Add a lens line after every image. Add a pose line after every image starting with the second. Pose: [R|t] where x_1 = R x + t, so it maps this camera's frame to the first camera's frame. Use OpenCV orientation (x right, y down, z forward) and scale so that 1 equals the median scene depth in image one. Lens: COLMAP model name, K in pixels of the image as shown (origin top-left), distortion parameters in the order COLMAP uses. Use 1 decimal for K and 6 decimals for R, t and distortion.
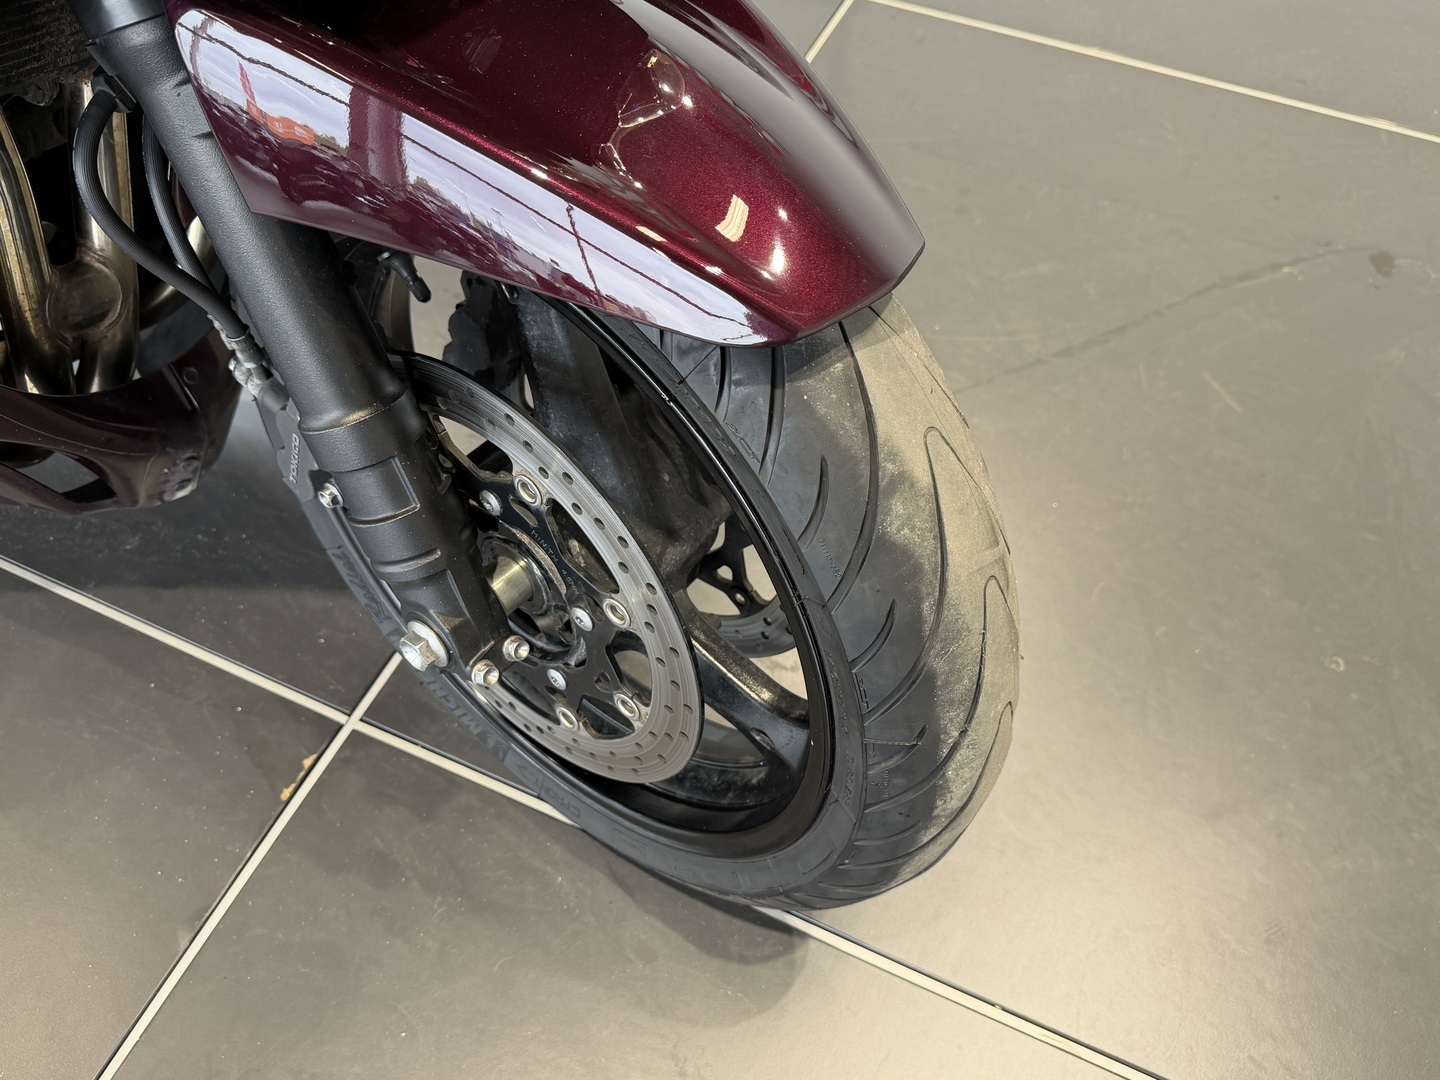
lens RADIAL K [[1102.8, 0, 714.7], [0, 1102.8, 534.9], [0, 0, 1]] dist [0.065086, -0.072836]
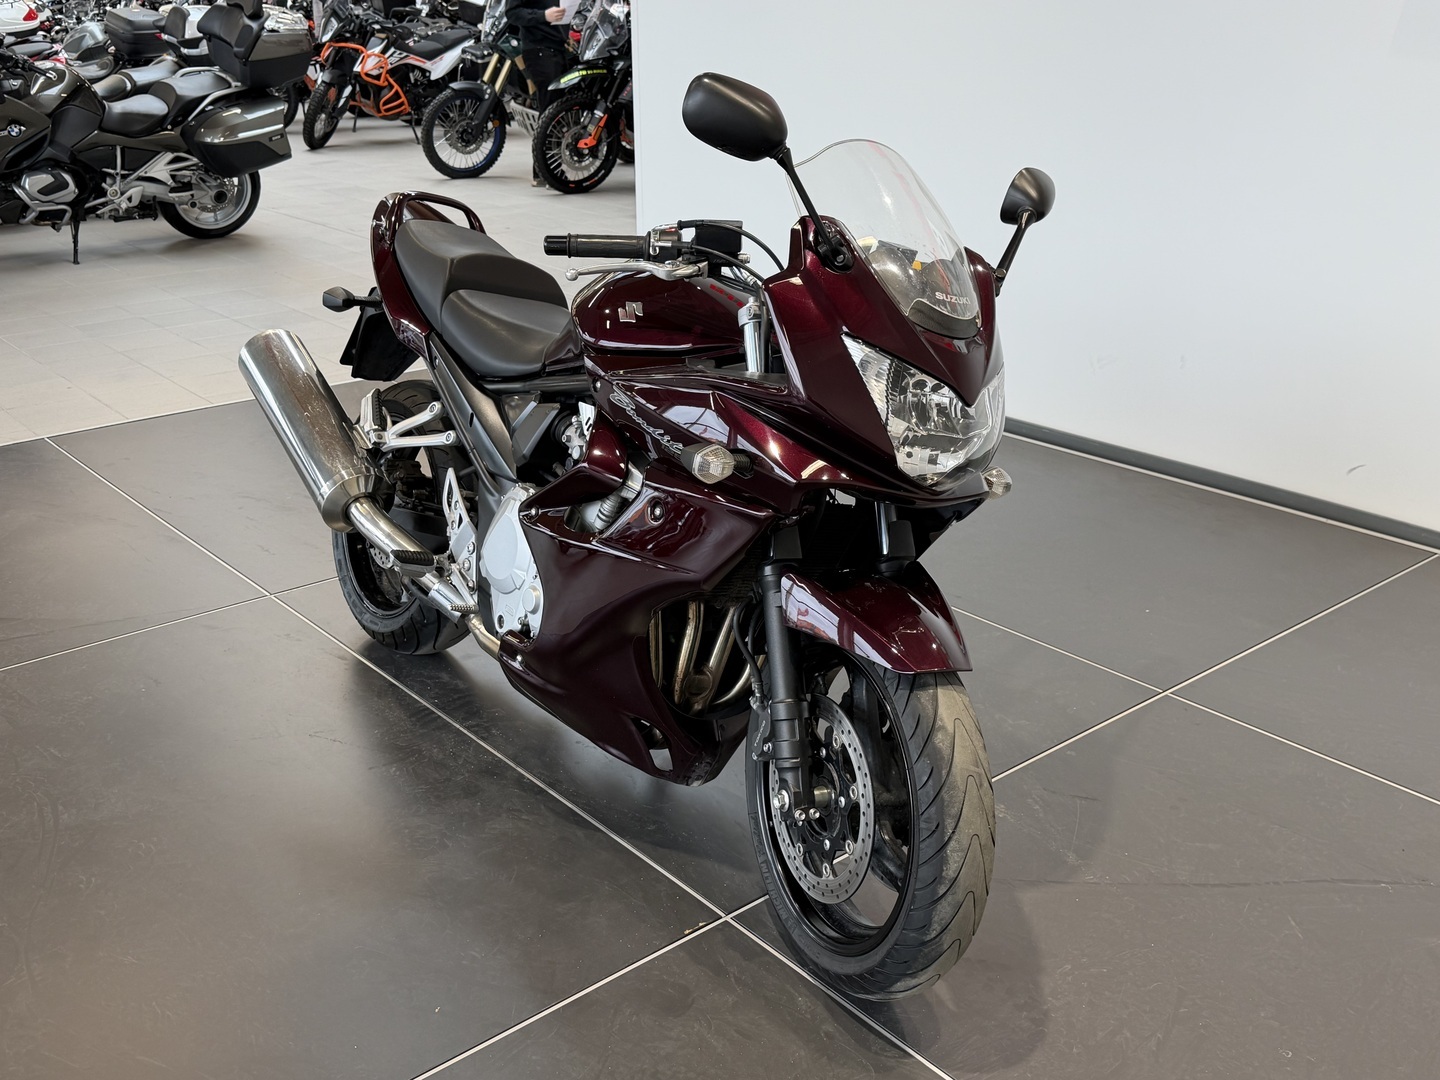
lens RADIAL K [[1458.6, 0, 720.3], [0, 1458.6, 539.1], [0, 0, 1]] dist [0.102633, 0.000000]
pose [[0.899790, 0.141654, -0.412690, 1.104495], [-0.351427, 0.795871, -0.493040, 1.601304], [0.258607, 0.588663, 0.765897, -2.386854]]
